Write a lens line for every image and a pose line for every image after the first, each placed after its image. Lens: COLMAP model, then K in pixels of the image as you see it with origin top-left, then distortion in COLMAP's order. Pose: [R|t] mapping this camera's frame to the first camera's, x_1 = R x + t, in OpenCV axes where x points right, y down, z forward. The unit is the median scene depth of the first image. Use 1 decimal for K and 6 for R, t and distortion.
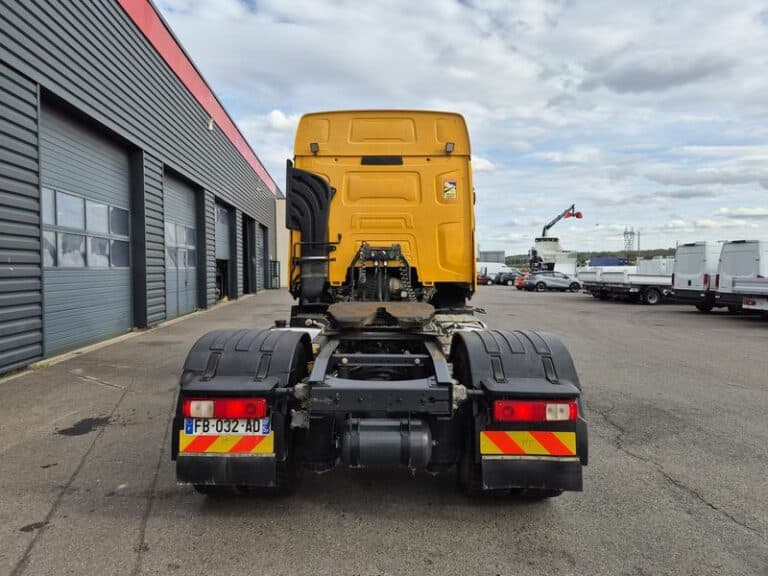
lens RADIAL K [[520.9, 0, 379.3], [0, 520.9, 277.3], [0, 0, 1]] dist [0.092225, -0.090512]
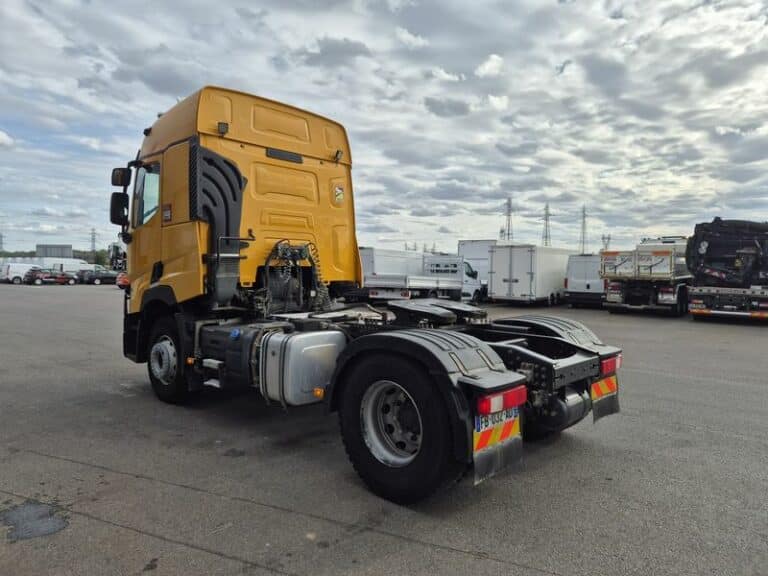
lens RADIAL K [[520.9, 0, 379.3], [0, 520.9, 277.3], [0, 0, 1]] dist [0.092225, -0.090512]
pose [[0.667736, -0.008679, 0.744348, -0.599432], [0.004919, 0.999962, 0.007247, -0.005522], [-0.744382, -0.001178, 0.667753, 0.224176]]
